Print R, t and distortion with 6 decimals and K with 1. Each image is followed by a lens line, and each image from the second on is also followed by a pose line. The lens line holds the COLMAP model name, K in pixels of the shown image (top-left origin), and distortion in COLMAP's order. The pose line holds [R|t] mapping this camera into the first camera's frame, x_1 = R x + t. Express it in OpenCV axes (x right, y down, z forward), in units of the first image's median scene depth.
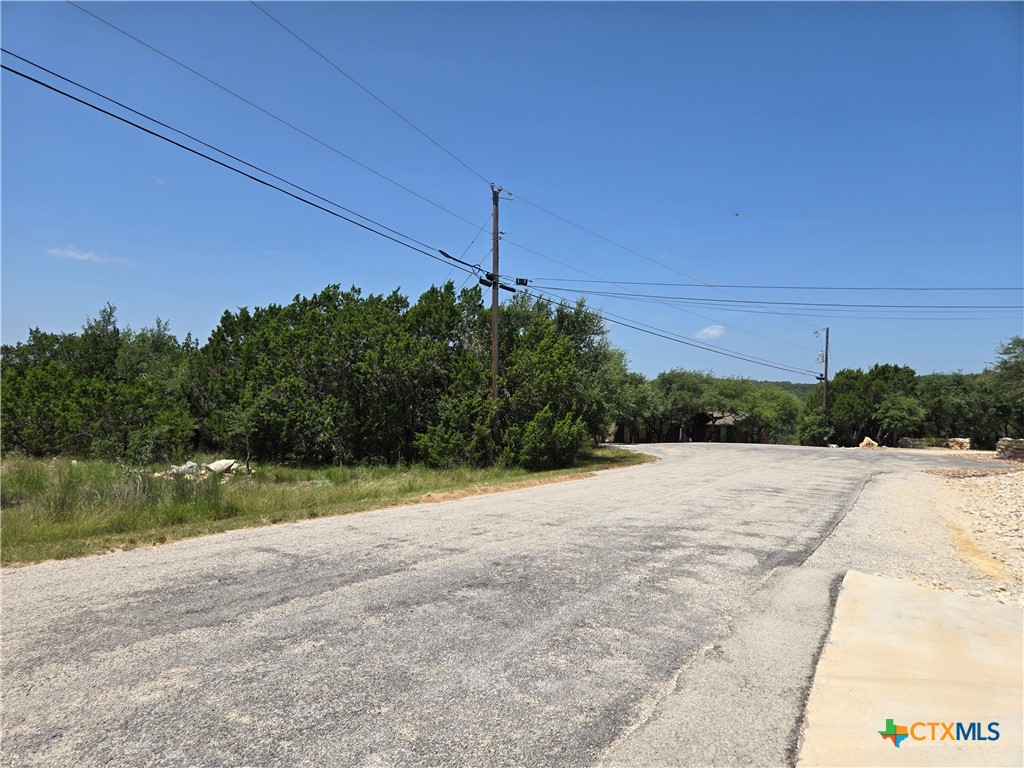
lens RADIAL K [[677.3, 0, 517.3], [0, 677.3, 388.1], [0, 0, 1]] dist [0.043675, -0.055352]
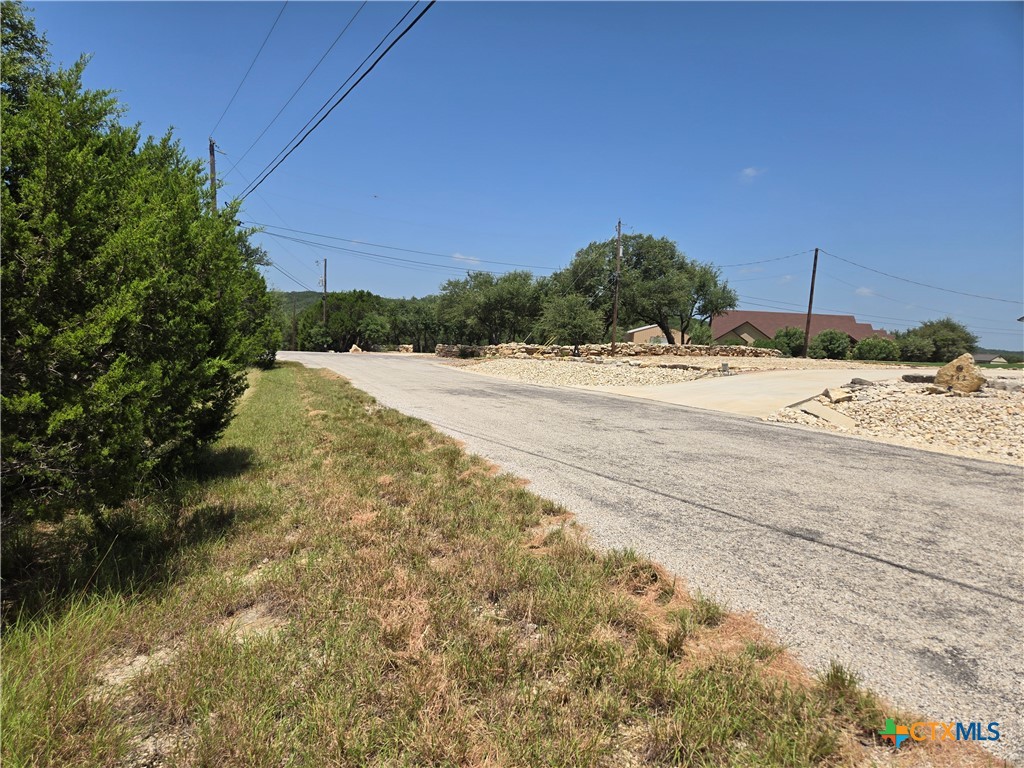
lens RADIAL K [[677.3, 0, 517.3], [0, 677.3, 388.1], [0, 0, 1]] dist [0.043675, -0.055352]
pose [[0.651614, -0.059272, 0.756231, -0.294692], [-0.040222, 0.992840, 0.112475, -0.006612], [-0.757483, -0.103707, 0.644565, -0.115167]]
